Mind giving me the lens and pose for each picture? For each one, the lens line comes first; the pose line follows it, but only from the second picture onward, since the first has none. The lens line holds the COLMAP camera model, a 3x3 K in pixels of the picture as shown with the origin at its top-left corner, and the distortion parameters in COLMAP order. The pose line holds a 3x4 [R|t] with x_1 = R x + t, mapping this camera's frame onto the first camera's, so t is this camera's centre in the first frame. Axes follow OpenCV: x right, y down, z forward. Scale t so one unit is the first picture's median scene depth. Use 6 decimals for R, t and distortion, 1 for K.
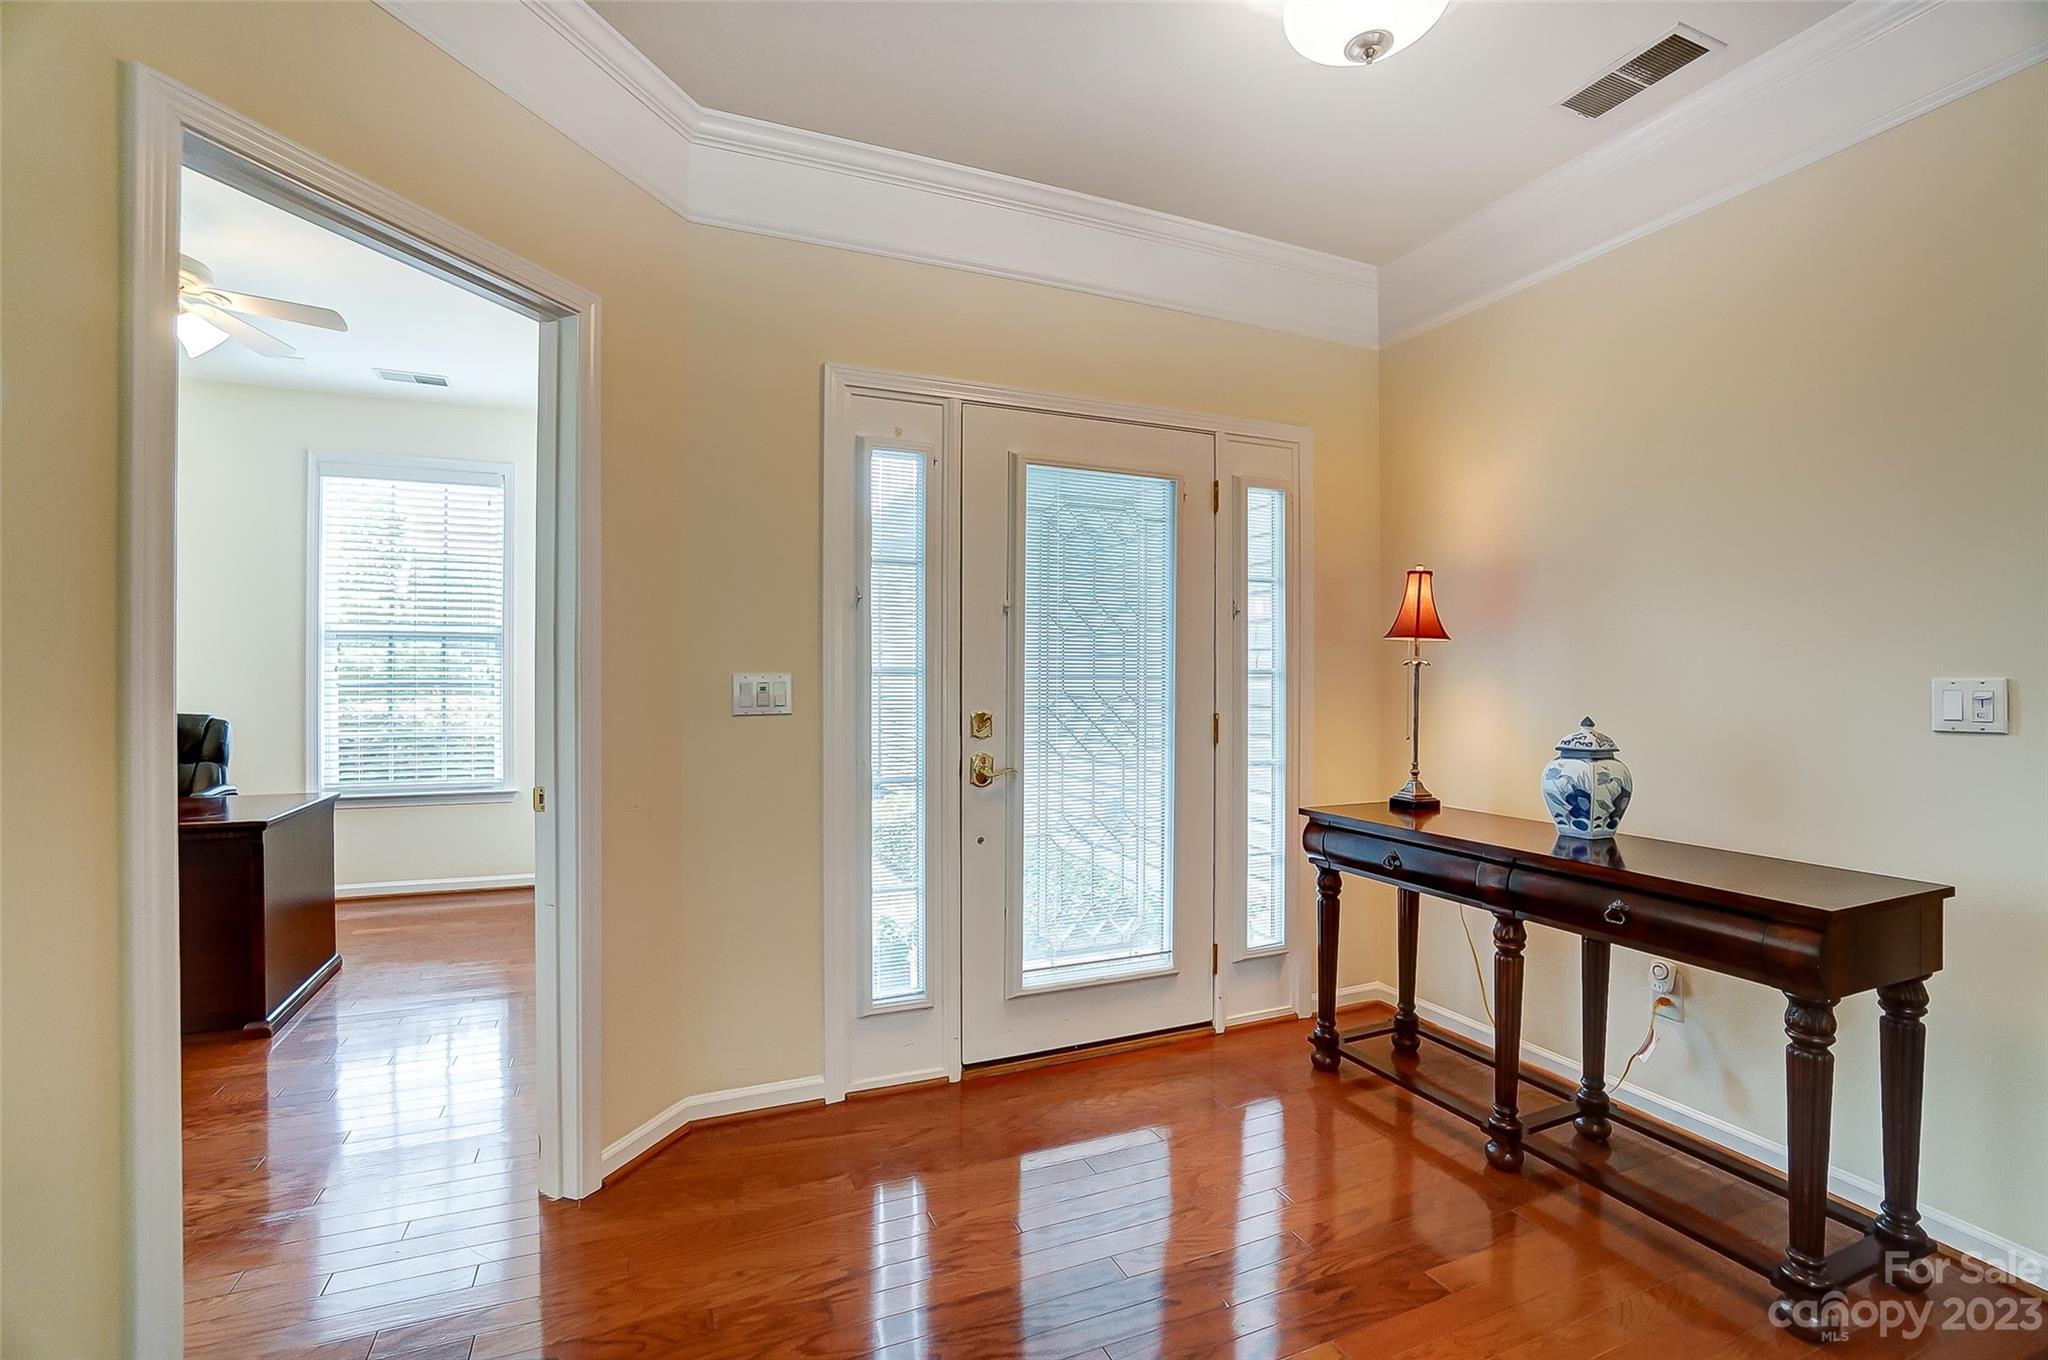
lens RADIAL K [[911.6, 0, 1040.1], [0, 911.6, 685.1], [0, 0, 1]] dist [-0.019498, -0.000099]
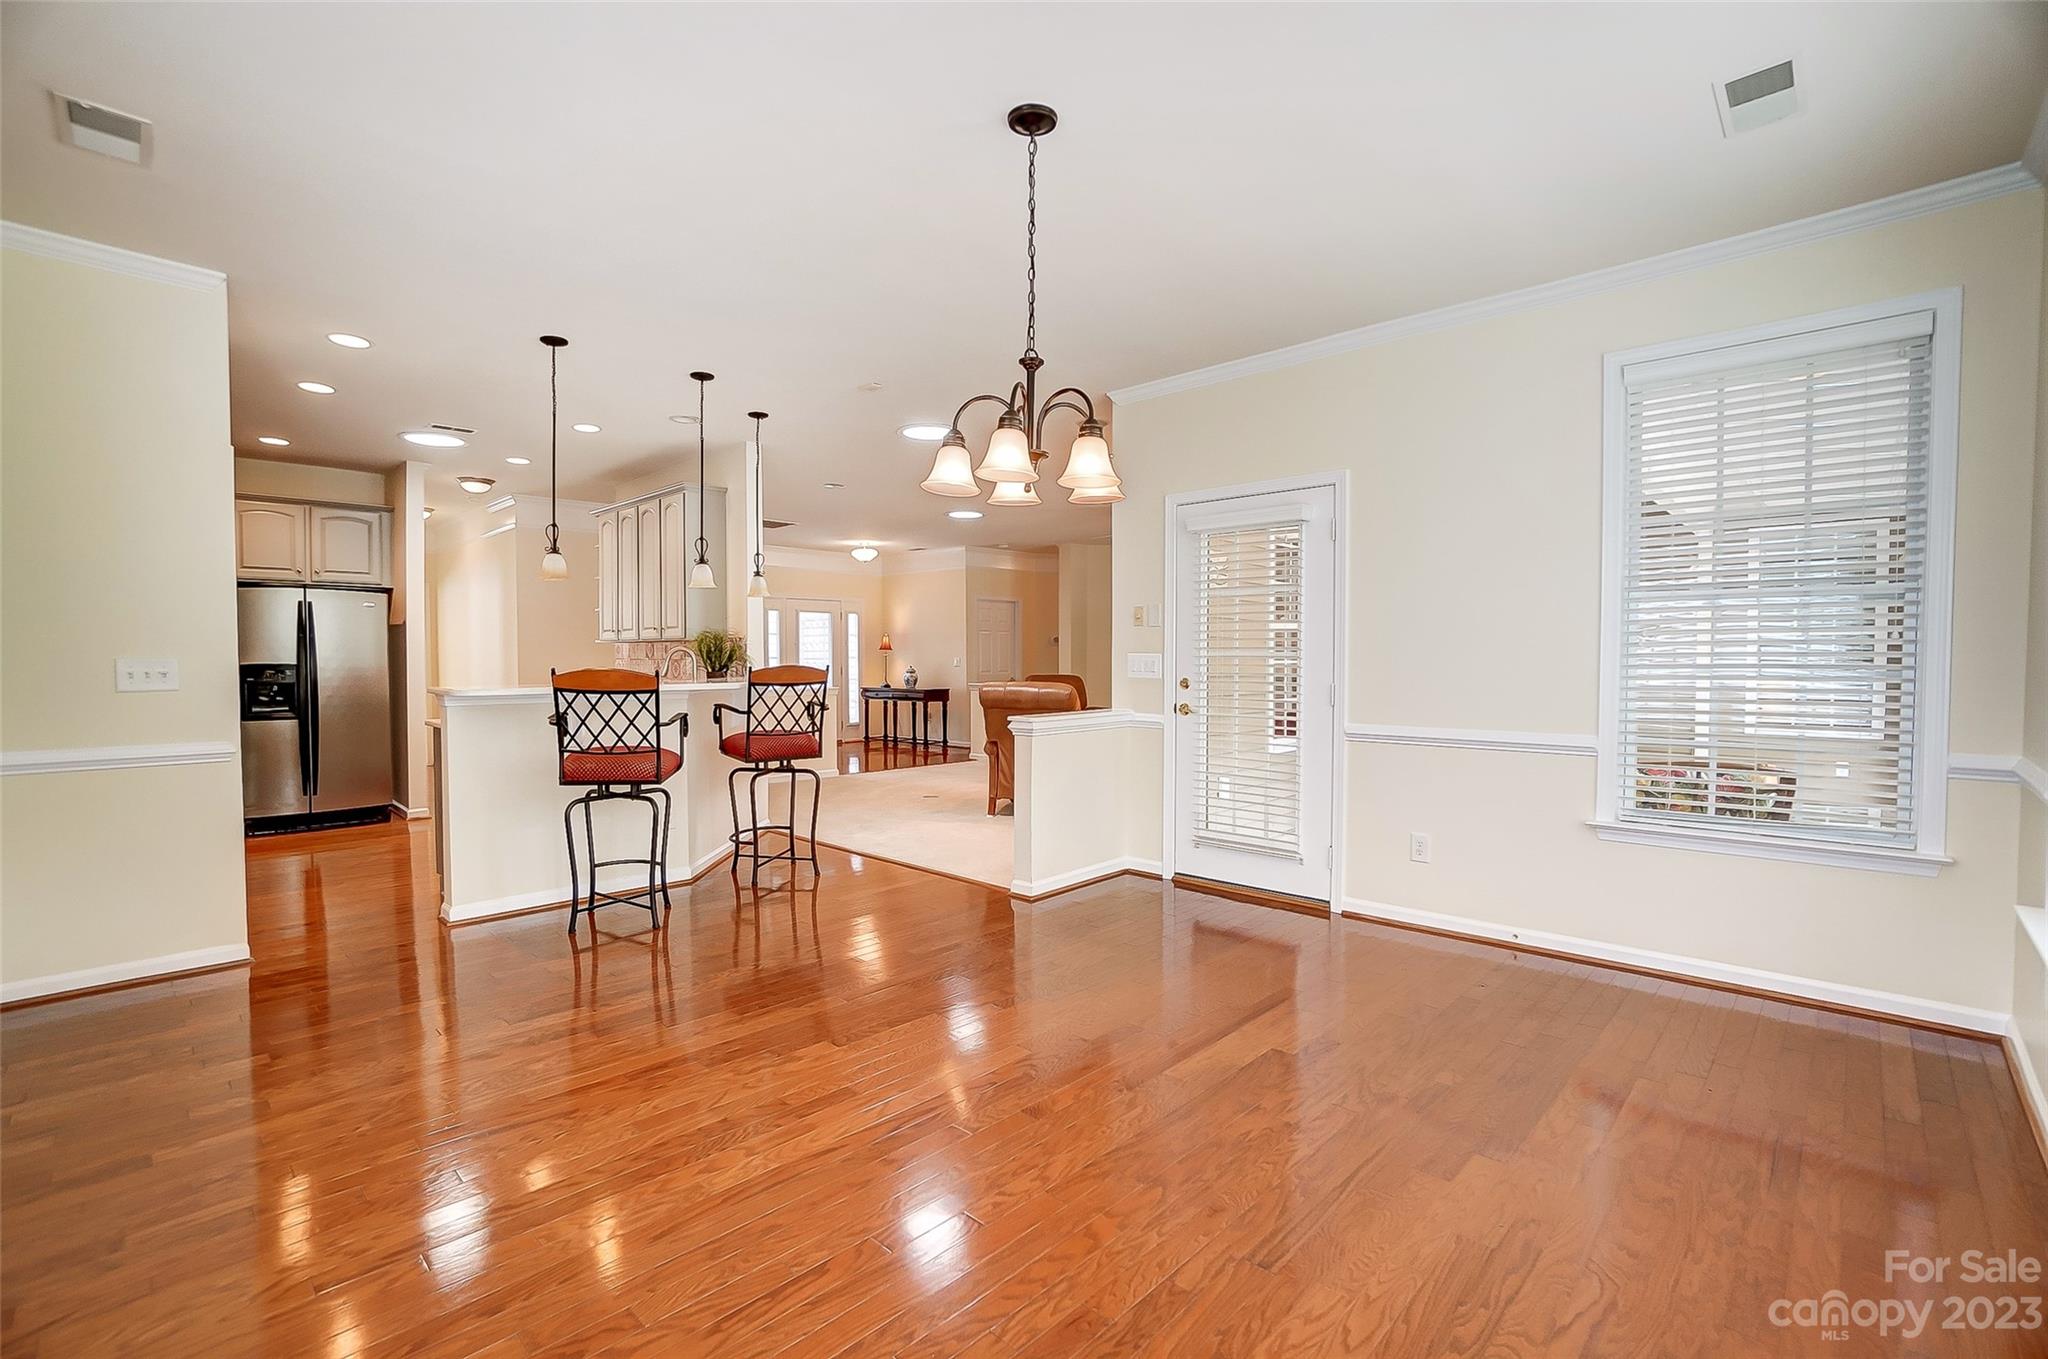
lens RADIAL K [[911.6, 0, 1040.1], [0, 911.6, 684.6], [0, 0, 1]] dist [-0.019498, -0.000099]
pose [[0.909368, -0.014964, 0.415723, -0.801216], [0.002826, 0.999552, 0.029798, -0.010862], [-0.415982, -0.025922, 0.909003, -3.551628]]
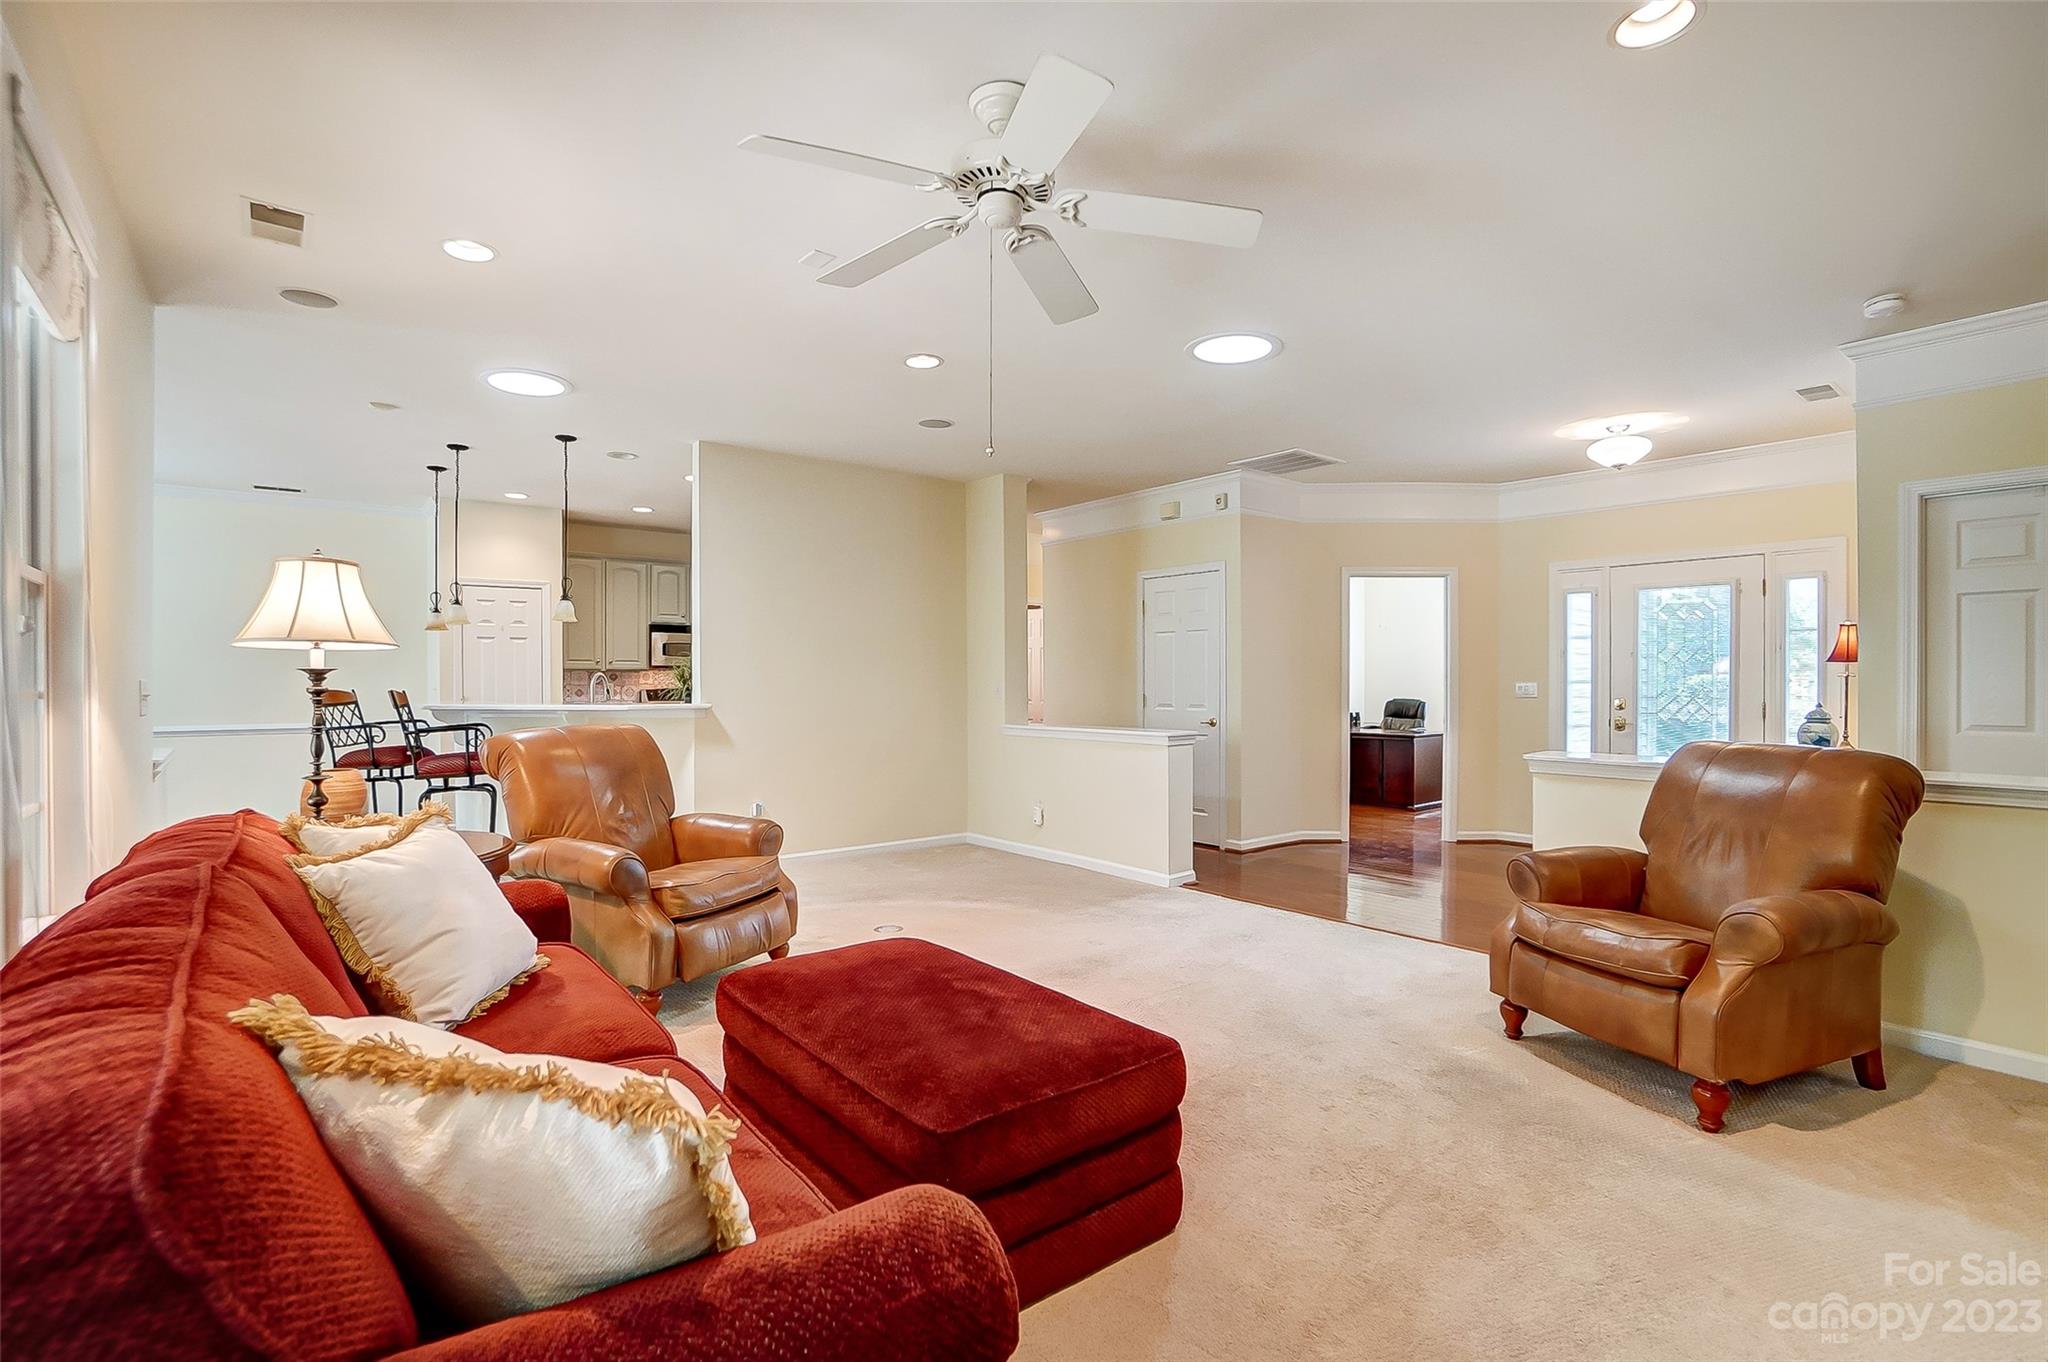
lens RADIAL K [[911.6, 0, 1040.1], [0, 911.6, 686.1], [0, 0, 1]] dist [-0.019498, -0.000099]
pose [[0.312793, -0.000235, -0.949821, 1.637034], [0.000082, 1.000000, -0.000221, -0.002886], [0.949821, -0.000009, 0.312793, -1.102163]]
